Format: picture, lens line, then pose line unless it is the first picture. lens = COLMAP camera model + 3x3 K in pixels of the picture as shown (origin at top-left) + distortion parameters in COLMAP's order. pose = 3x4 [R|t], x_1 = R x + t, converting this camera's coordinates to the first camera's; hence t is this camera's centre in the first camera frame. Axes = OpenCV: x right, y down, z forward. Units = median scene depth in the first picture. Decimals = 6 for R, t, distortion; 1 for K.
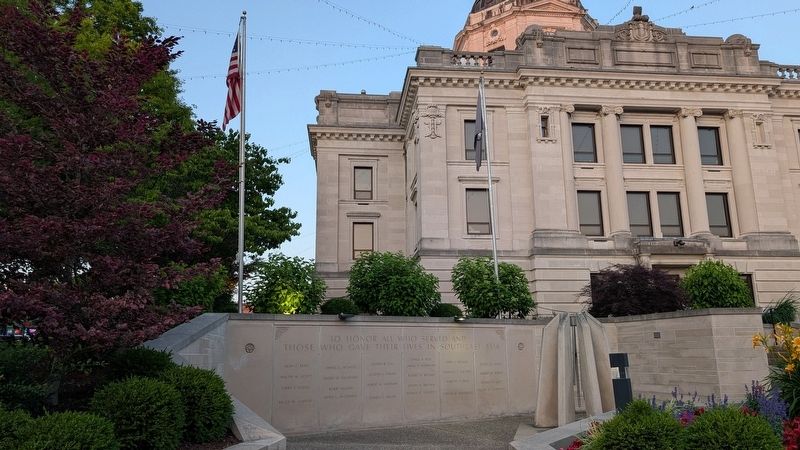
lens RADIAL K [[588.1, 0, 400.0], [0, 588.1, 225.0], [0, 0, 1]] dist [0.060572, -0.000264]
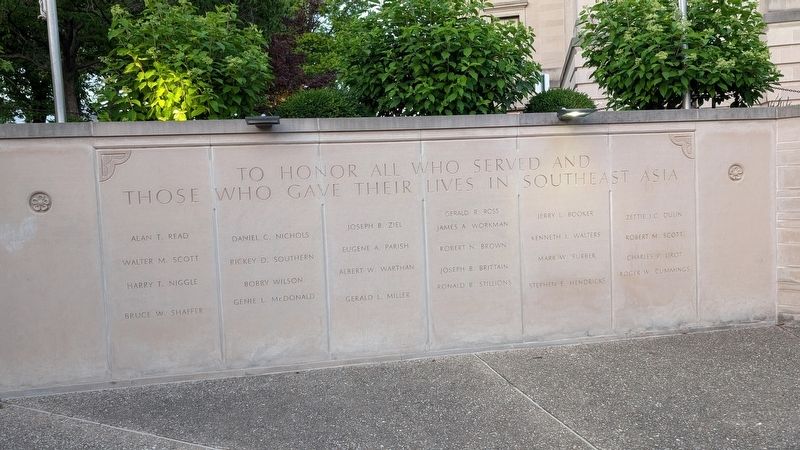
lens RADIAL K [[580.8, 0, 400.0], [0, 580.8, 225.0], [0, 0, 1]] dist [0.006136, -0.002446]
pose [[0.946435, -0.011980, -0.322671, 0.119181], [0.101113, 0.960047, 0.260933, 0.116709], [0.306653, -0.279582, 0.909834, 0.575796]]
